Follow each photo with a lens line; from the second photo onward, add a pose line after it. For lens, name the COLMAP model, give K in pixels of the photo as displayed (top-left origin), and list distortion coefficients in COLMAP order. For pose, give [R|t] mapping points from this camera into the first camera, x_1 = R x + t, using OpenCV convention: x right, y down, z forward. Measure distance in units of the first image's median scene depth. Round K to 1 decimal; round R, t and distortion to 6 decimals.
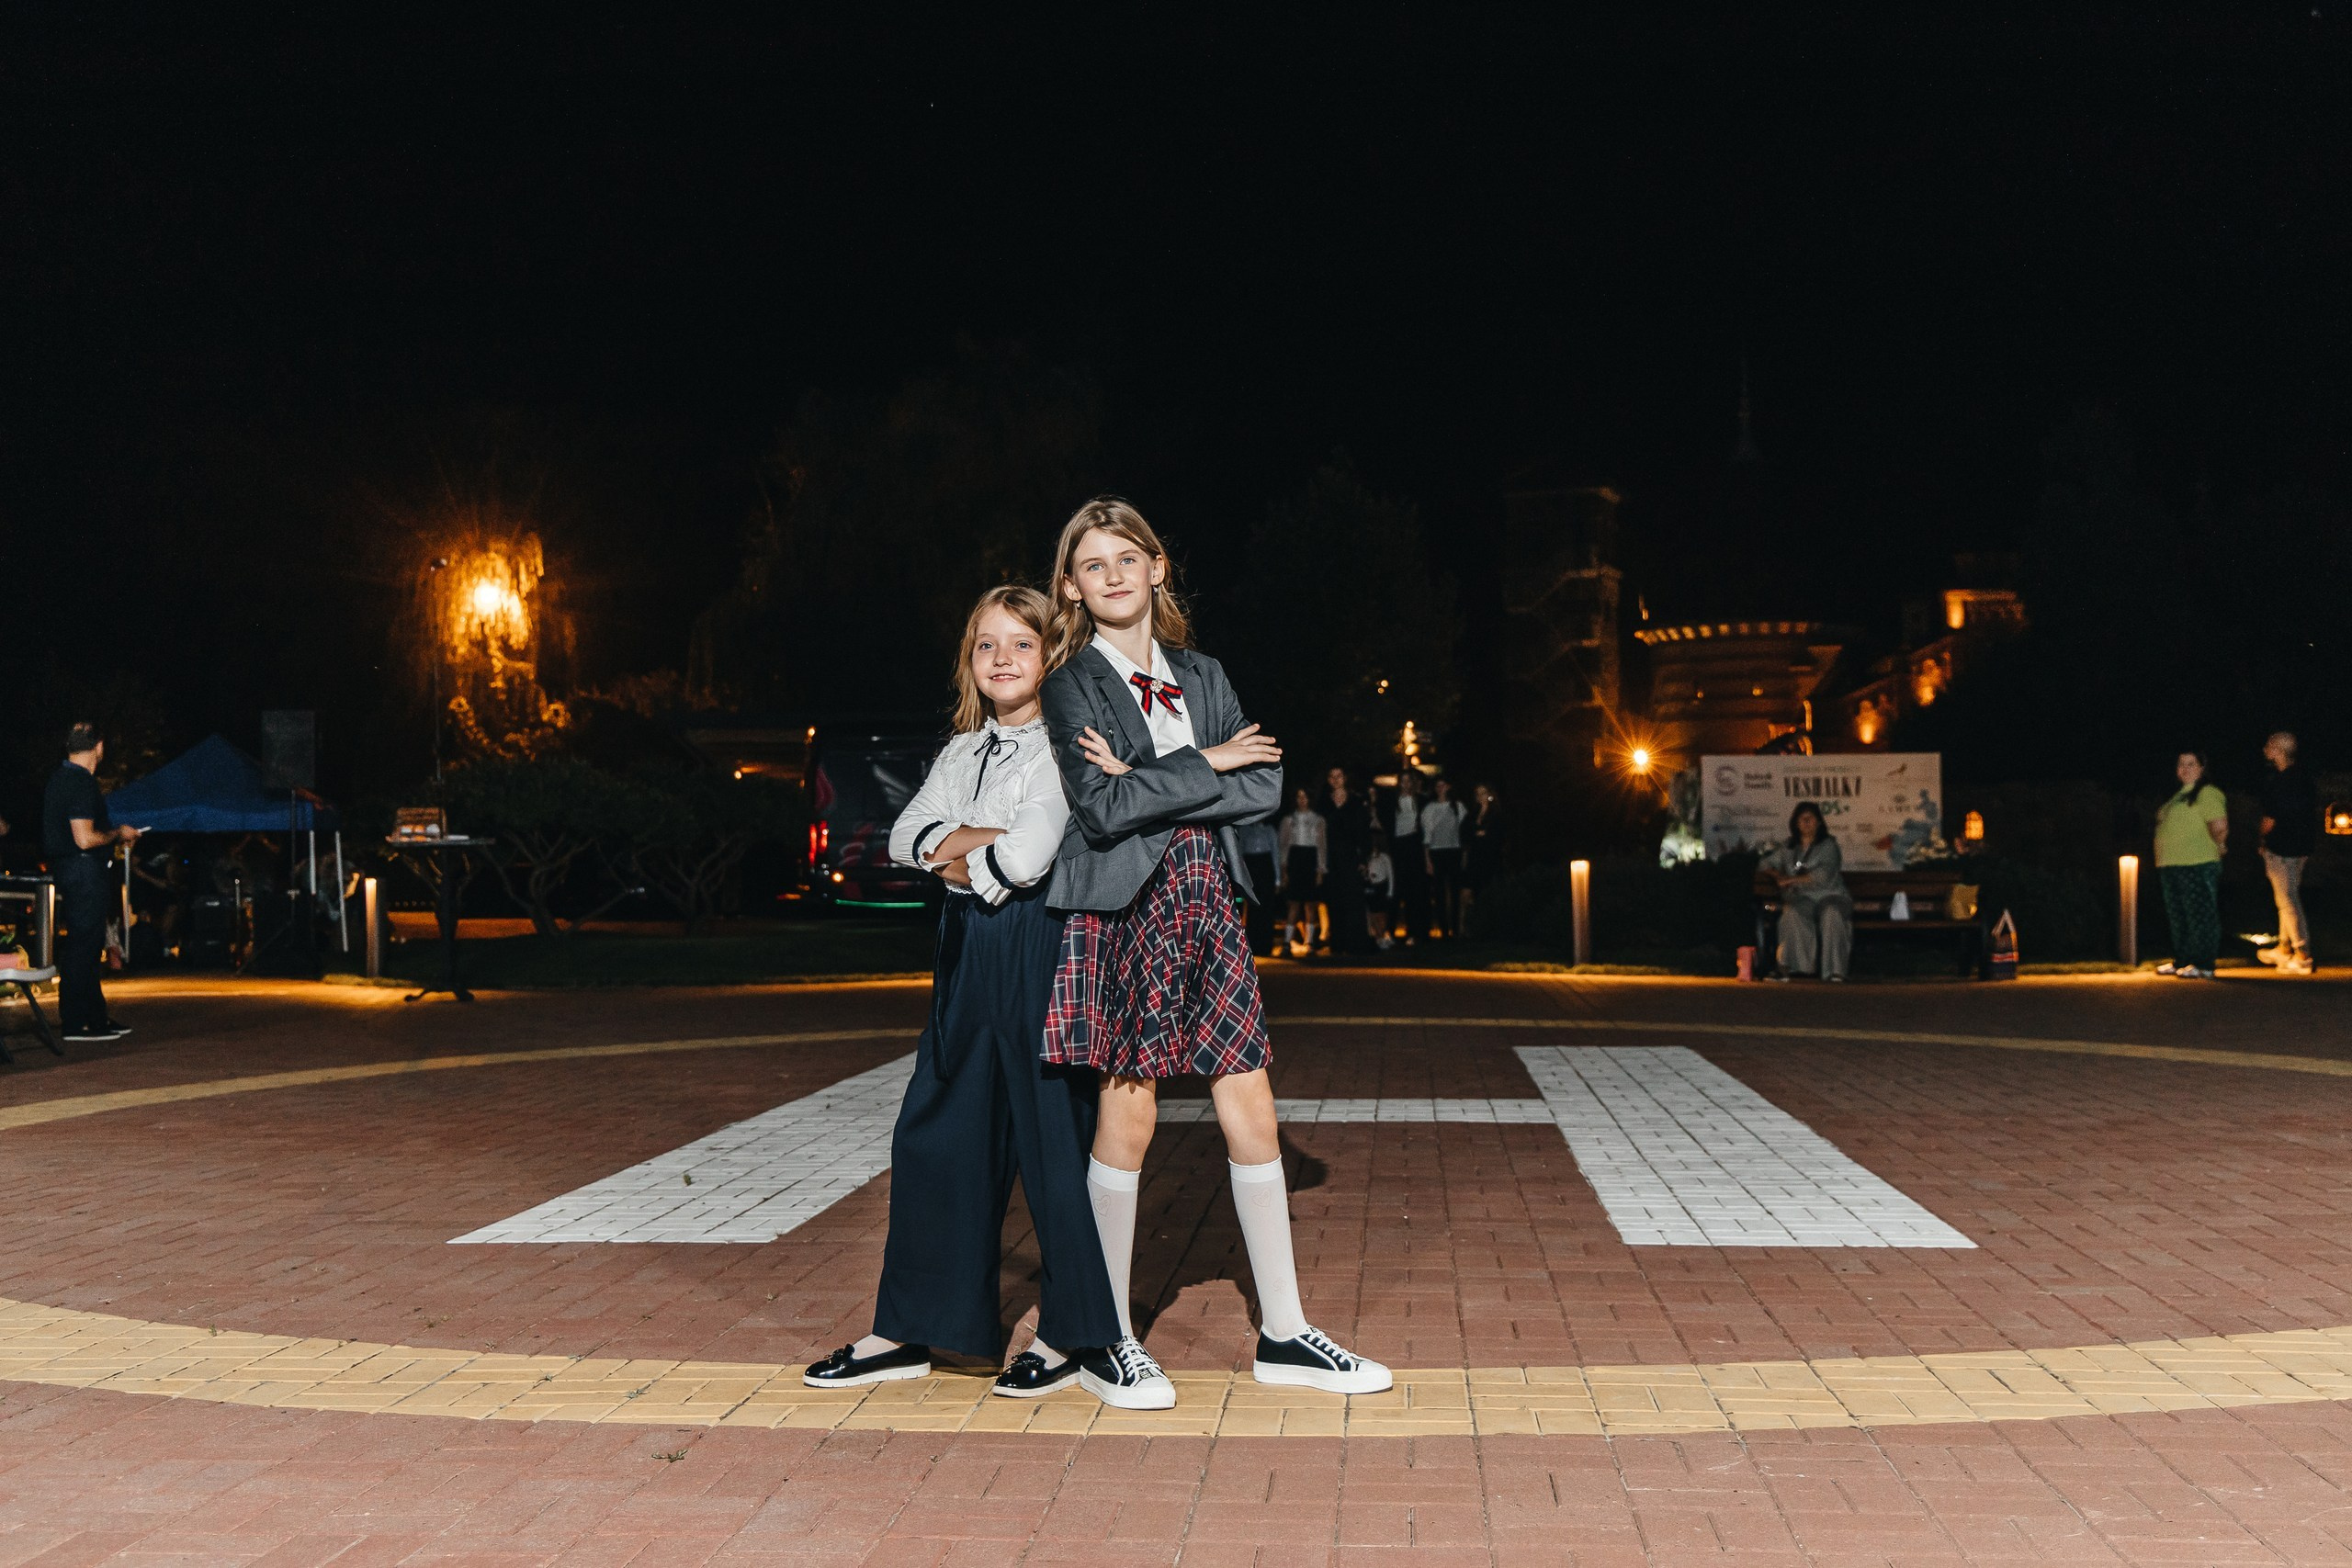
lens RADIAL K [[2615.3, 0, 1175.3], [0, 2615.3, 782.5], [0, 0, 1]] dist [0.011980, 0.000000]
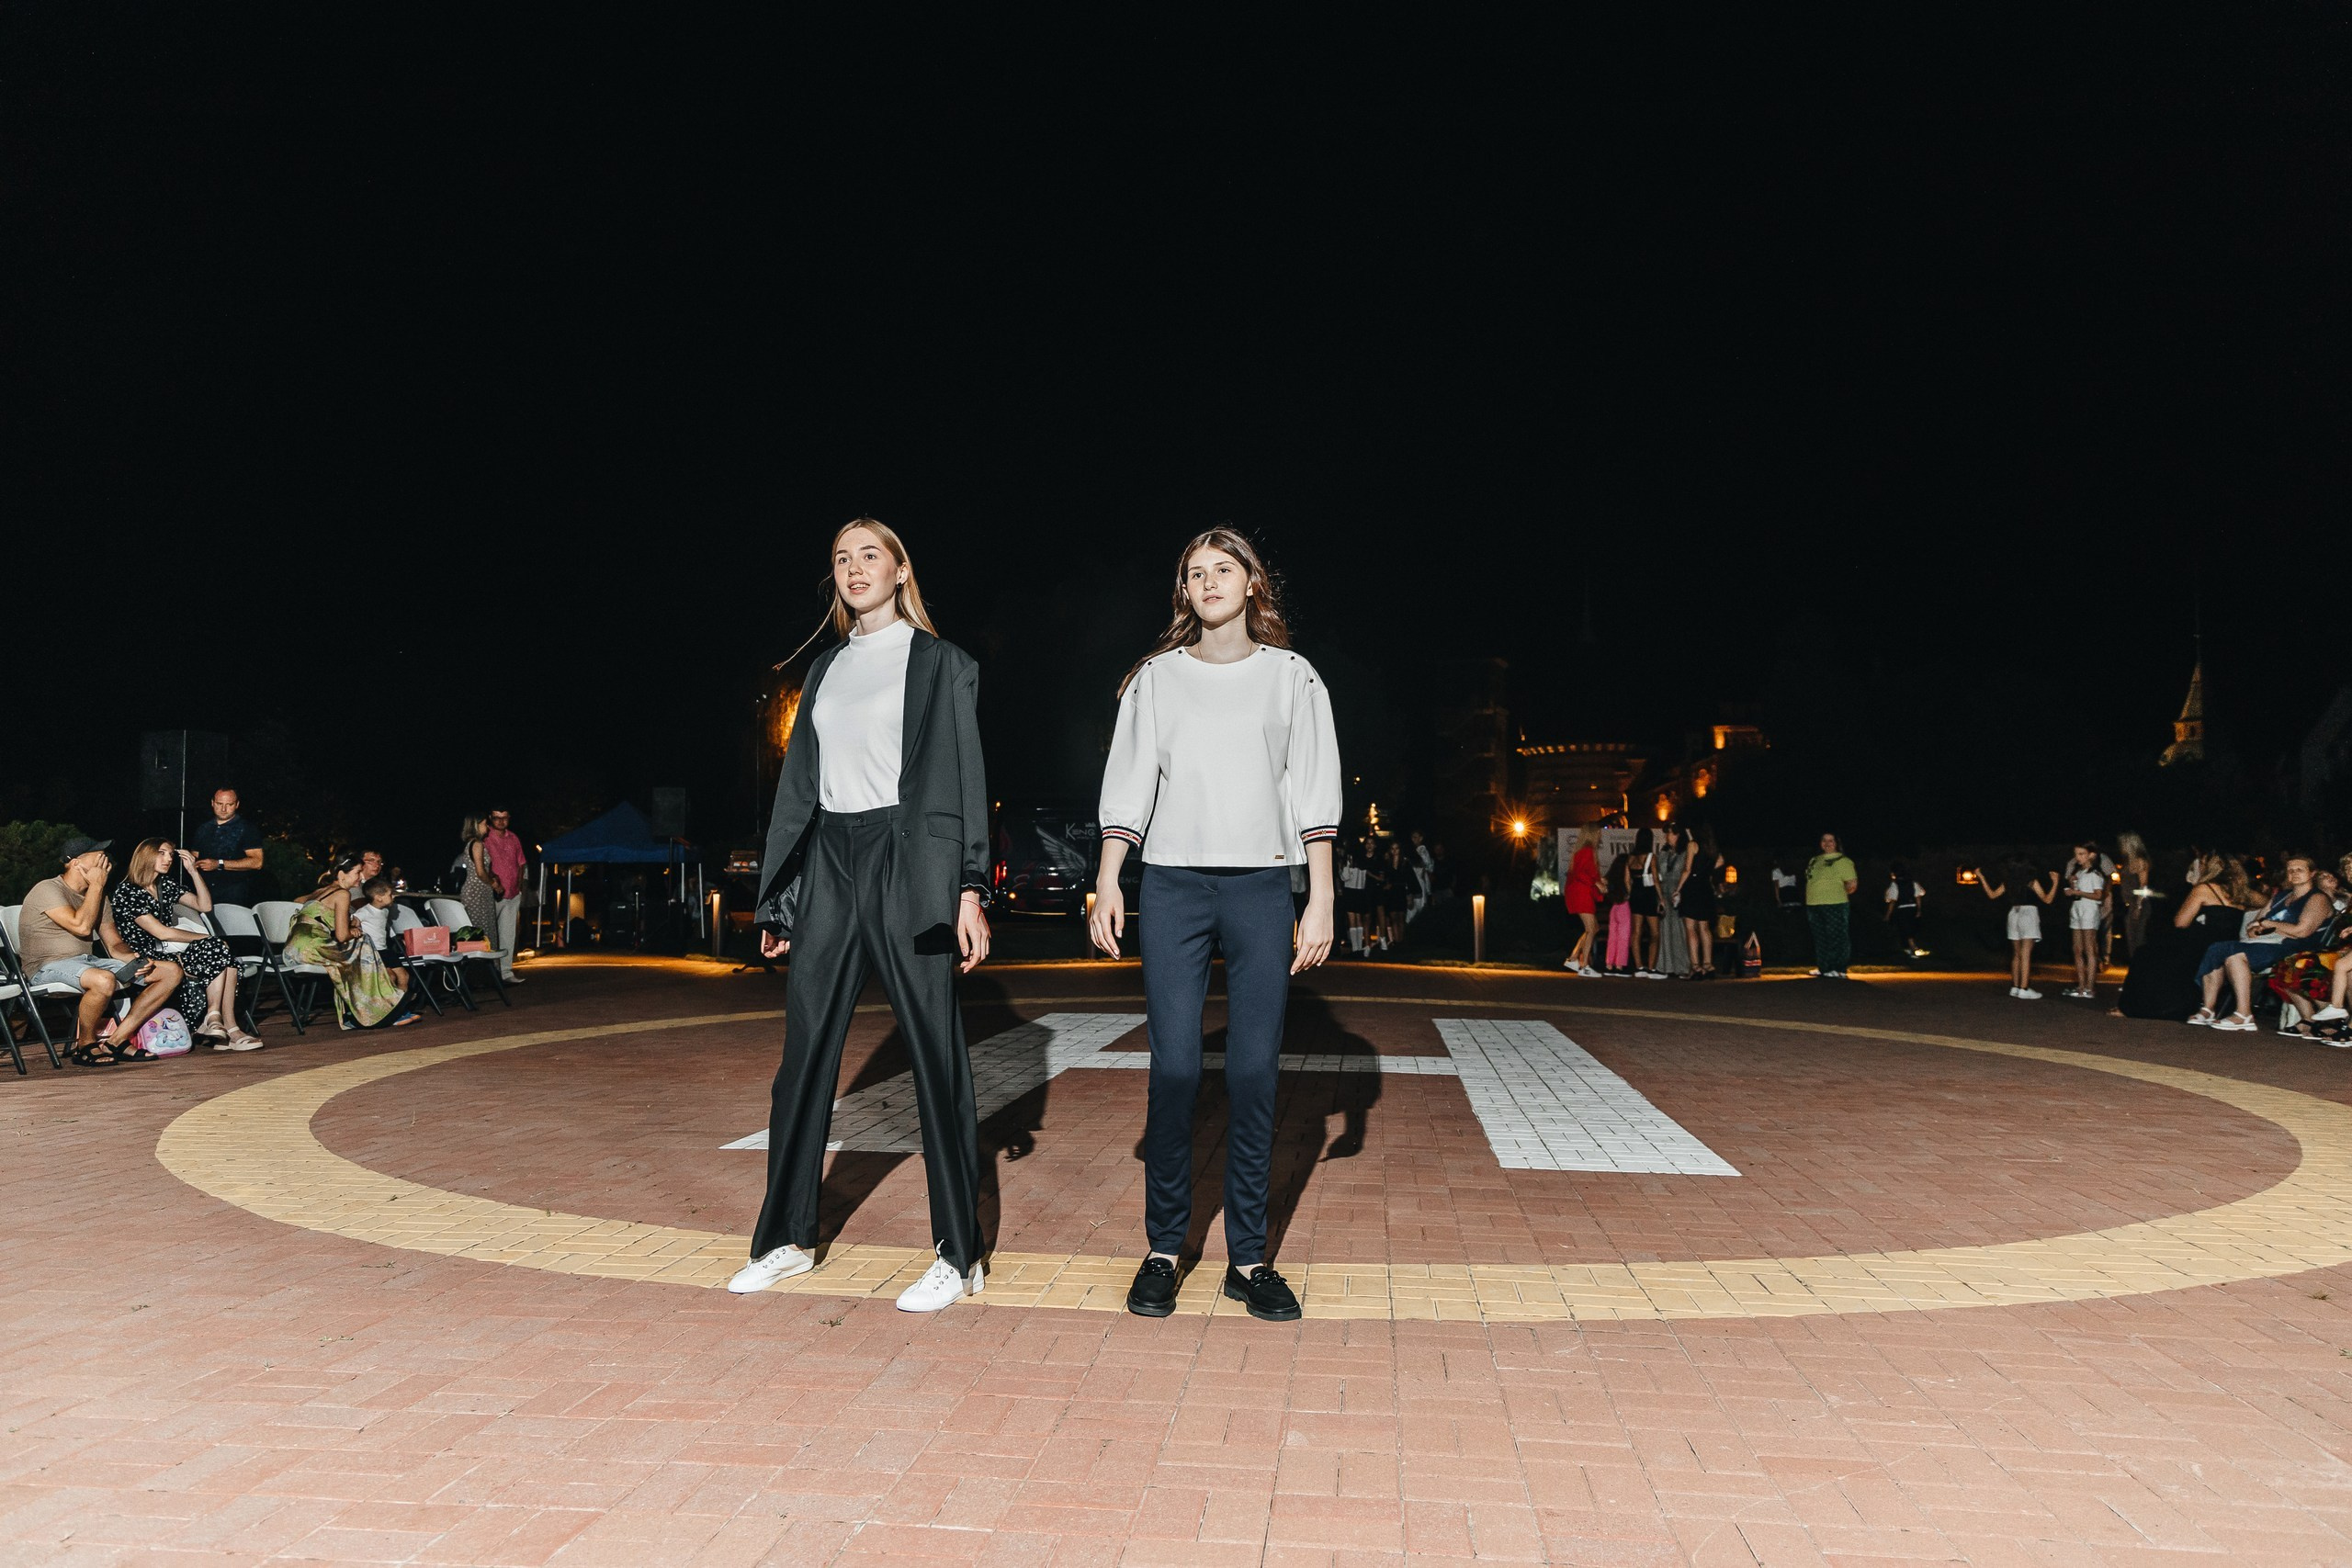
lens RADIAL K [[1610.6, 0, 1177.6], [0, 1610.6, 781.7], [0, 0, 1]] dist [0.016617, 0.002246]
pose [[0.999324, 0.014630, -0.033718, 0.006321], [-0.015752, 0.999323, -0.033249, -0.003779], [0.033209, 0.033757, 0.998878, 0.028392]]
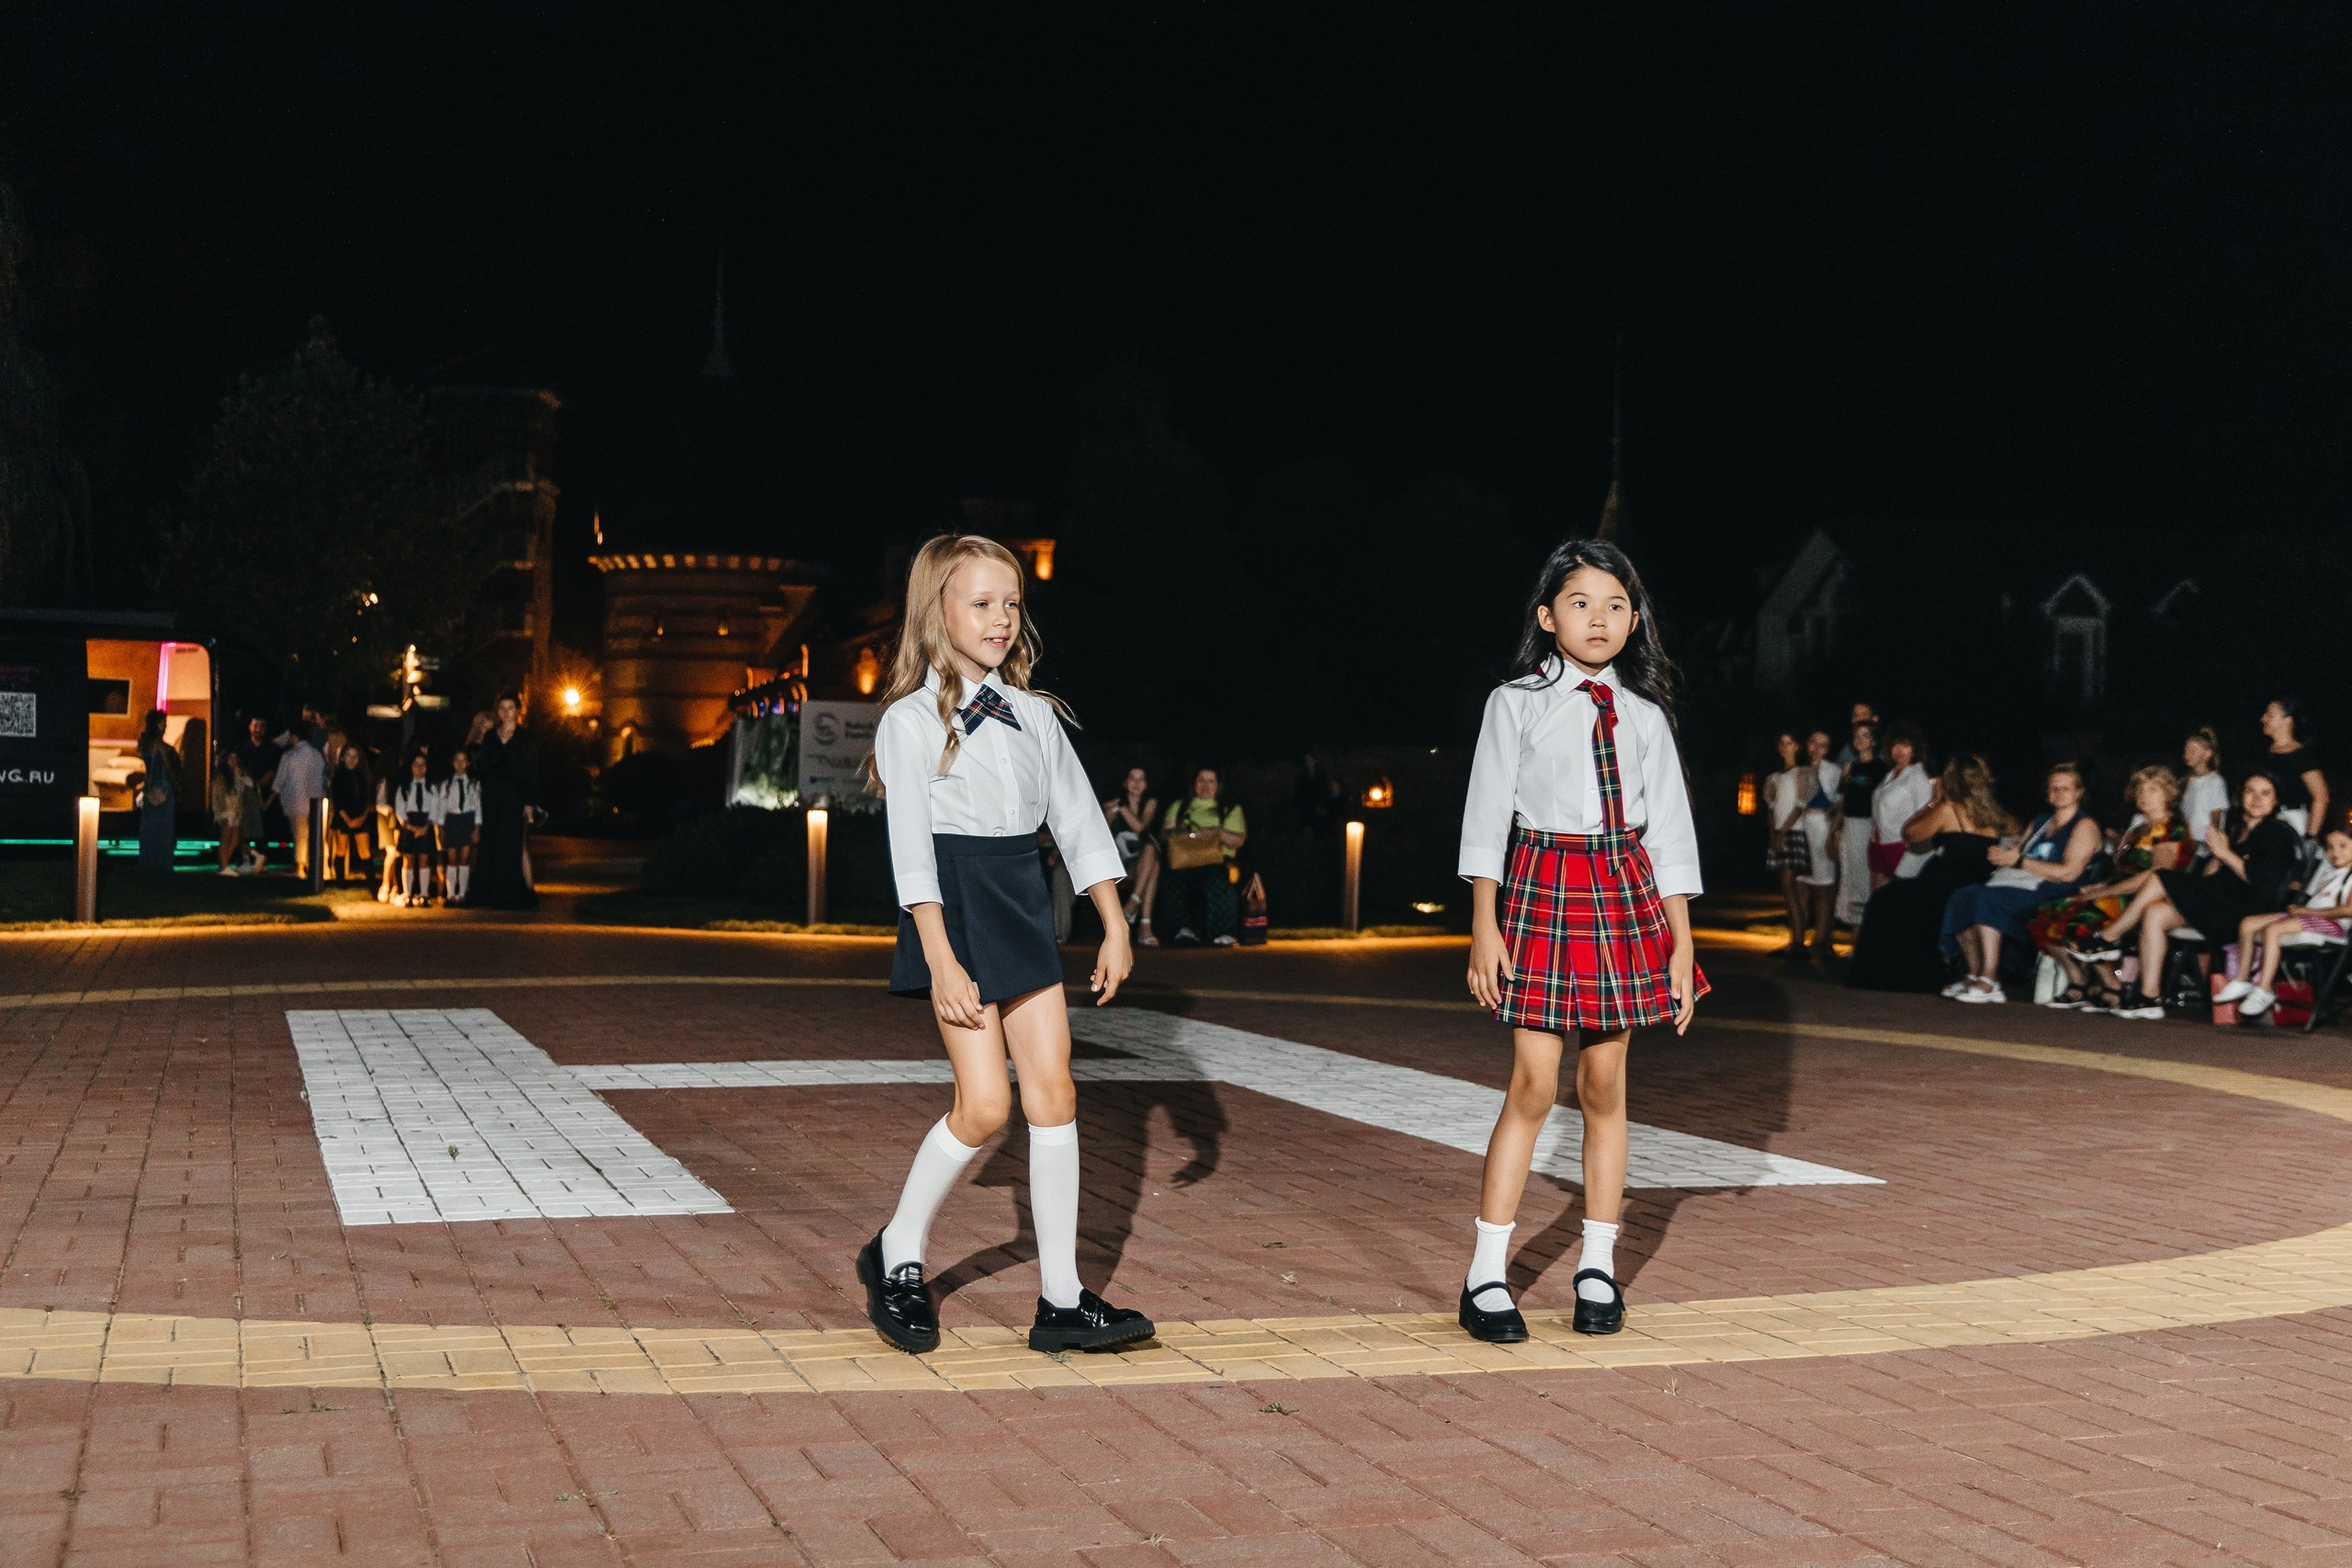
lens RADIAL K [[2929.9, 0, 1197.4], [0, 2929.9, 775.0], [0, 0, 1]] dist [0.035918, 0.000000]
pose [[0.903767, 0.035542, 0.426547, -0.186456], [-0.042211, 0.999090, 0.006188, 0.005993], [-0.425939, -0.023598, 0.904444, 0.014024]]
